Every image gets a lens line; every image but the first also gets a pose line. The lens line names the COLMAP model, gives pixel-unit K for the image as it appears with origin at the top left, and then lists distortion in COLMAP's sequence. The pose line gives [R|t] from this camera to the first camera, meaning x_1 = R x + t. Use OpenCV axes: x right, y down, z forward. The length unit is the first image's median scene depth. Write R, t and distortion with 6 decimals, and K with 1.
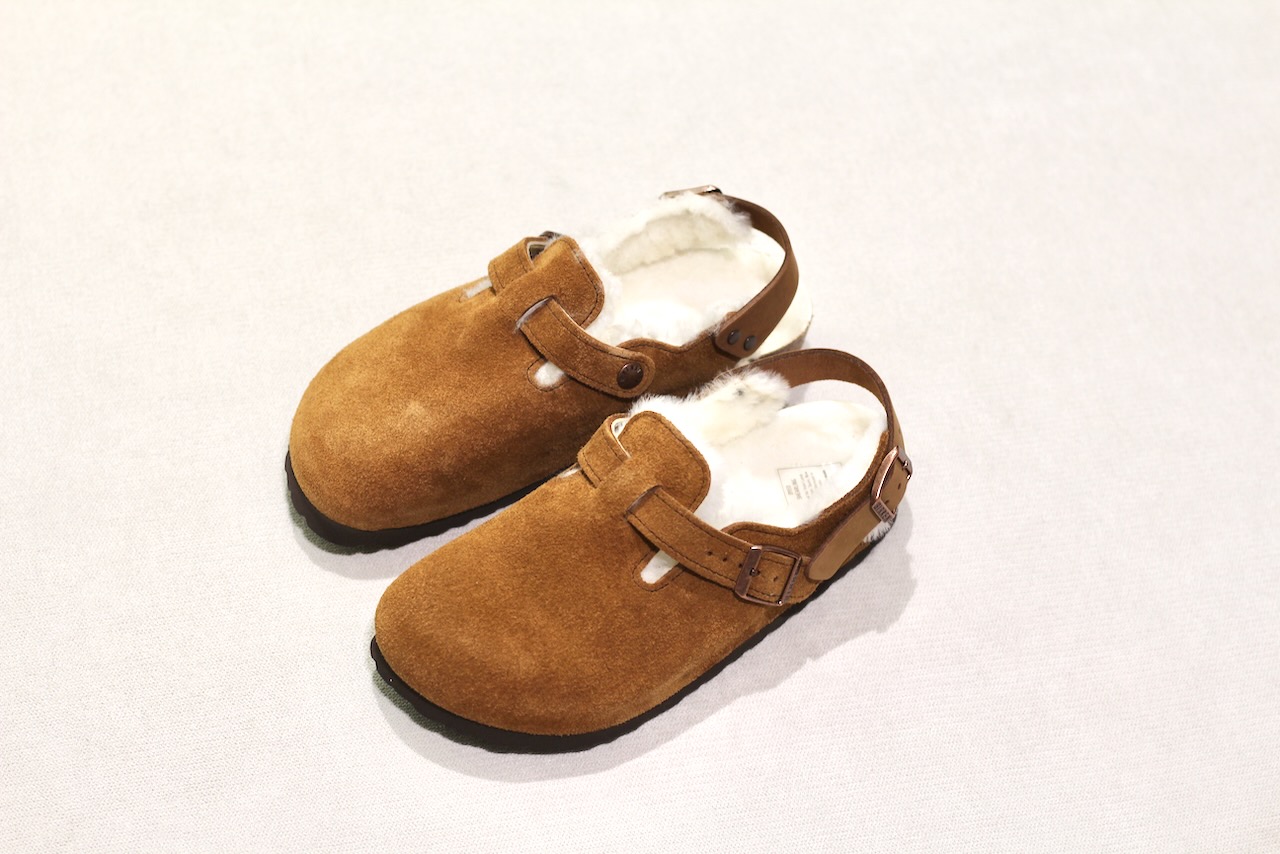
lens RADIAL K [[4159.4, 0, 640.0], [0, 4159.4, 427.0], [0, 0, 1]] dist [-0.057164, -0.275329]
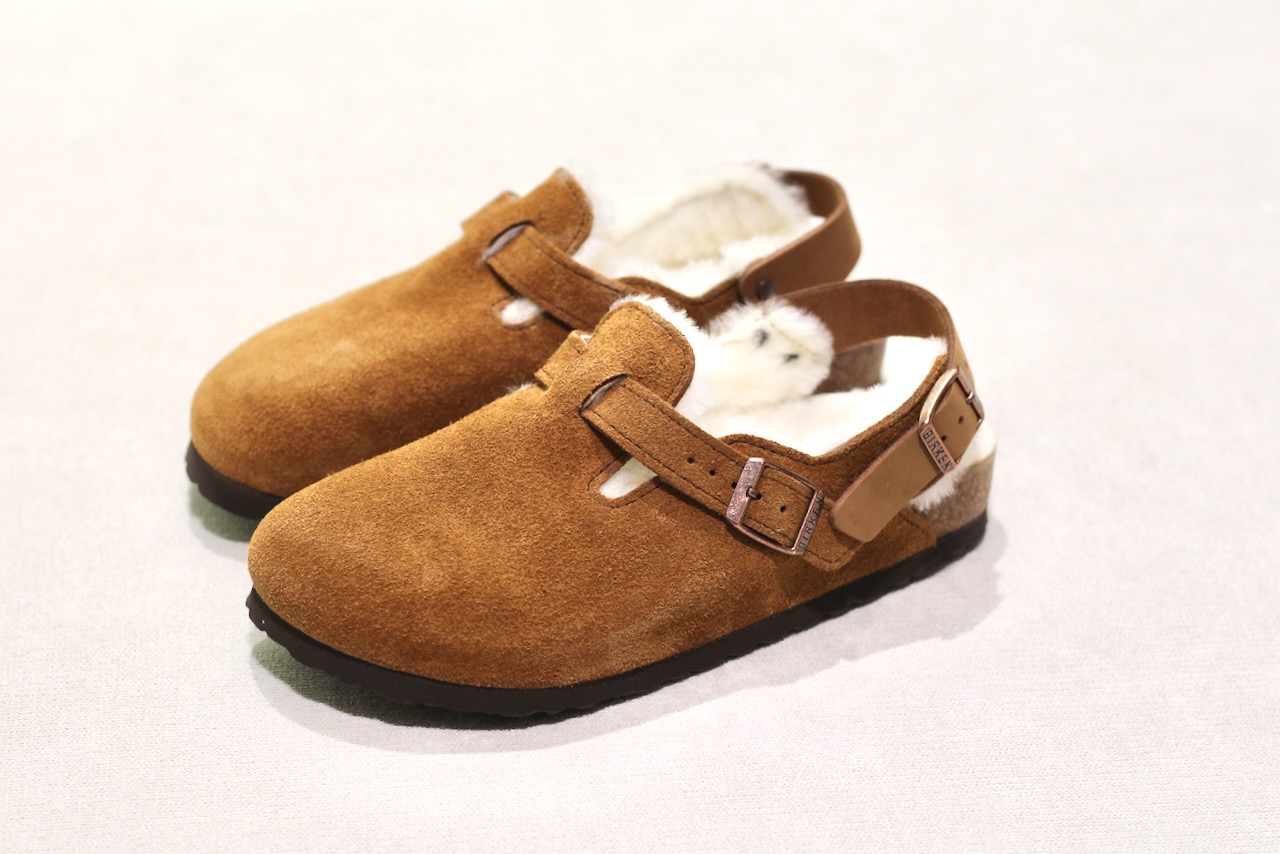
lens RADIAL K [[4159.4, 0, 640.0], [0, 4159.4, 427.0], [0, 0, 1]] dist [-0.057164, -0.275329]
pose [[0.982844, -0.027883, -0.182319, 0.143023], [-0.060676, 0.884604, -0.462379, 0.368214], [0.174173, 0.465509, 0.867736, 0.340259]]
